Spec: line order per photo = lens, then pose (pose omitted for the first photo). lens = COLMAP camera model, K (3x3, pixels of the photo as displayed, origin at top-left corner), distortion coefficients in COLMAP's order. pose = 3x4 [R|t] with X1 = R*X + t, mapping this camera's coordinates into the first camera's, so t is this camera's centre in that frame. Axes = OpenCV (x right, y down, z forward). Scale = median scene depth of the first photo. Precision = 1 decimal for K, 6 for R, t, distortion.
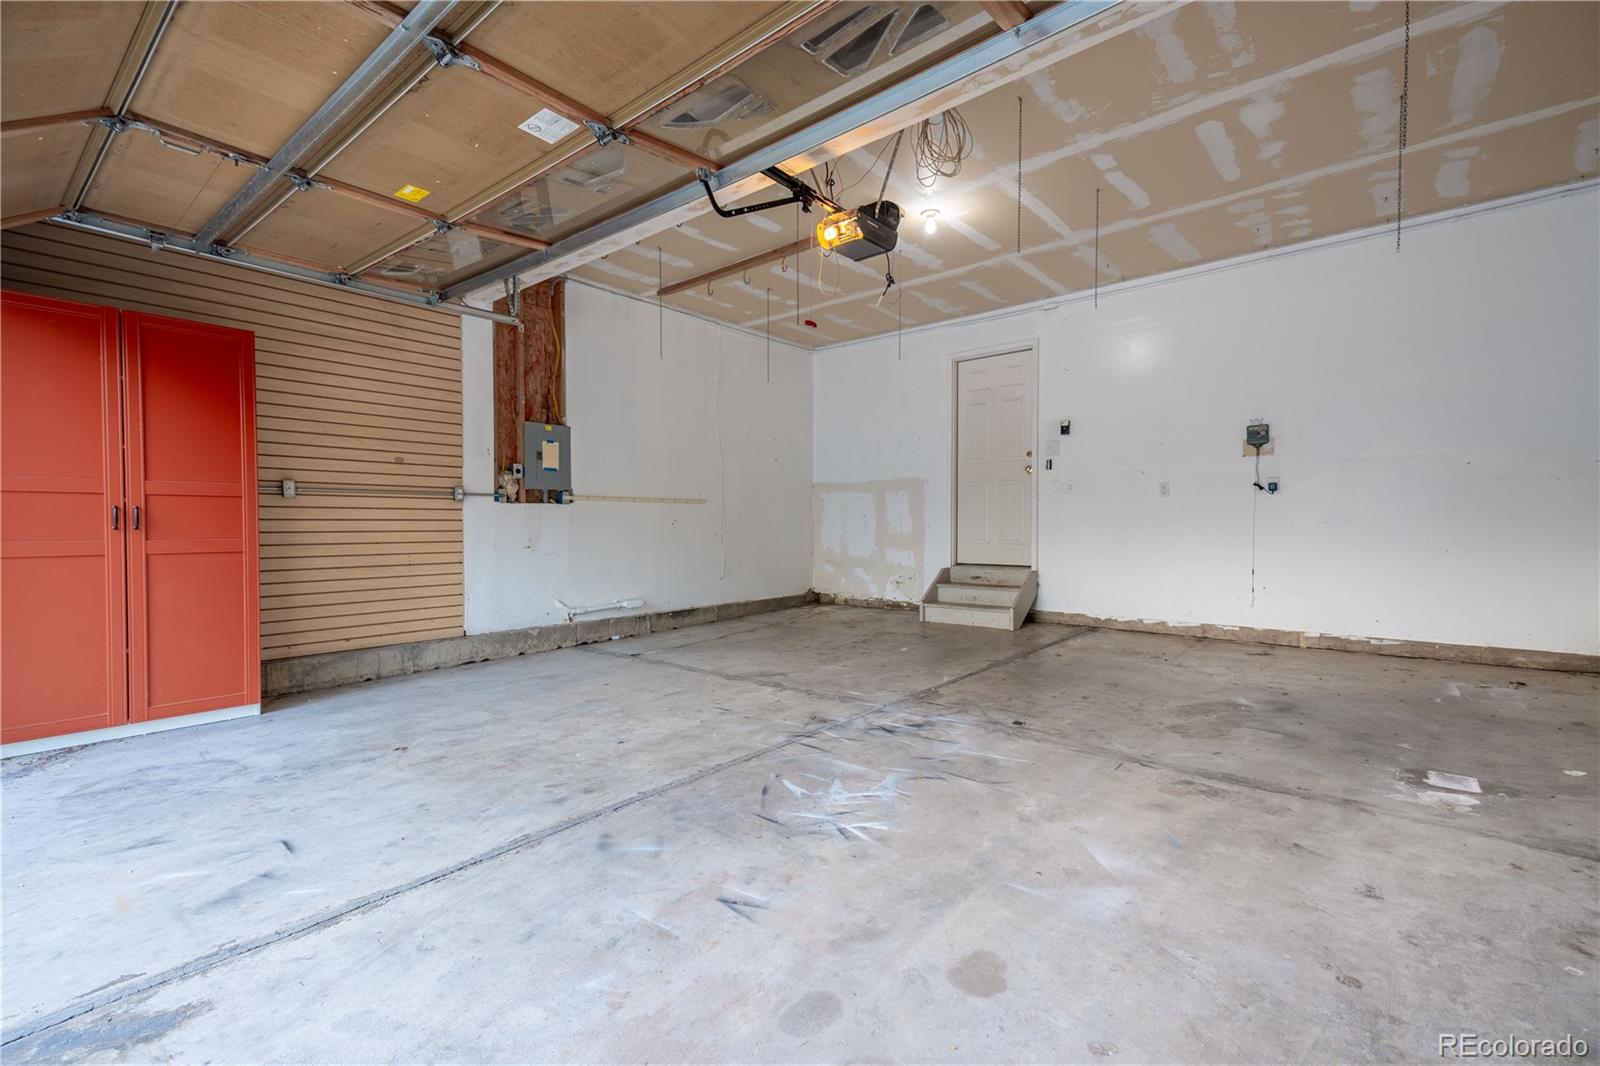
lens RADIAL K [[699.8, 0, 797.3], [0, 699.8, 535.2], [0, 0, 1]] dist [0.046093, -0.014489]
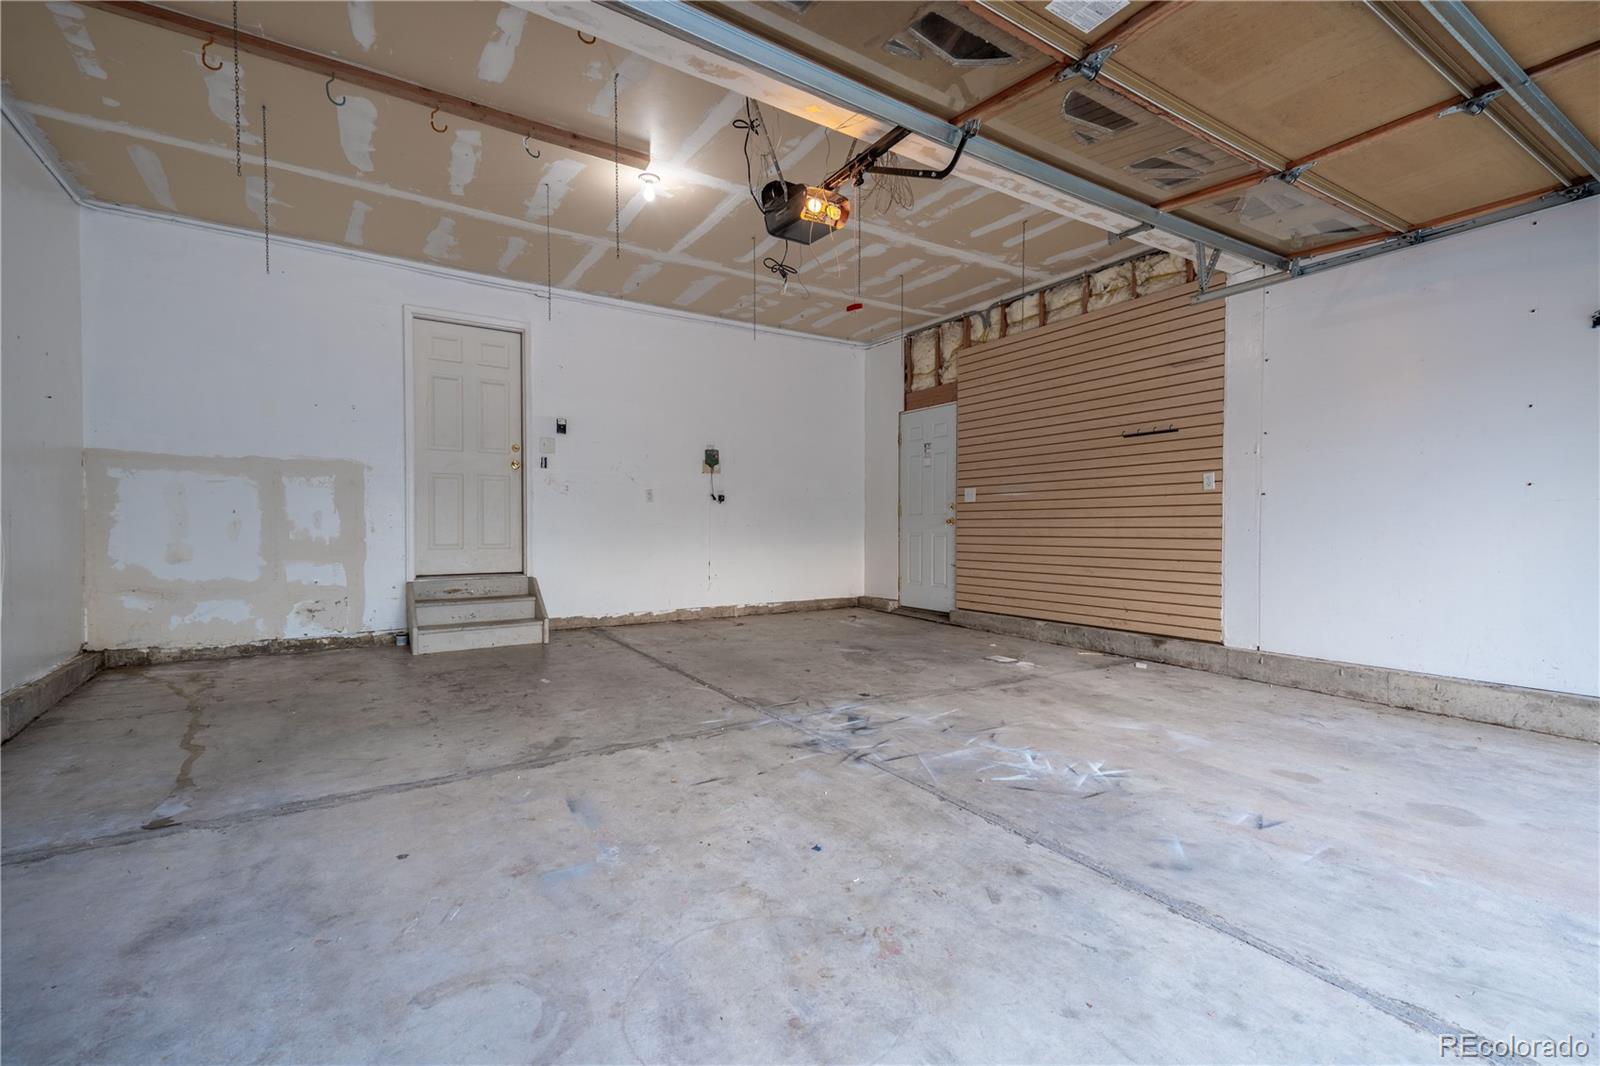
lens RADIAL K [[699.8, 0, 797.3], [0, 699.8, 535.2], [0, 0, 1]] dist [0.046093, -0.014489]
pose [[0.295333, -0.010213, 0.955340, -0.878300], [0.014282, 0.999878, 0.006274, -0.008699], [-0.955288, 0.011791, 0.295443, 0.799196]]
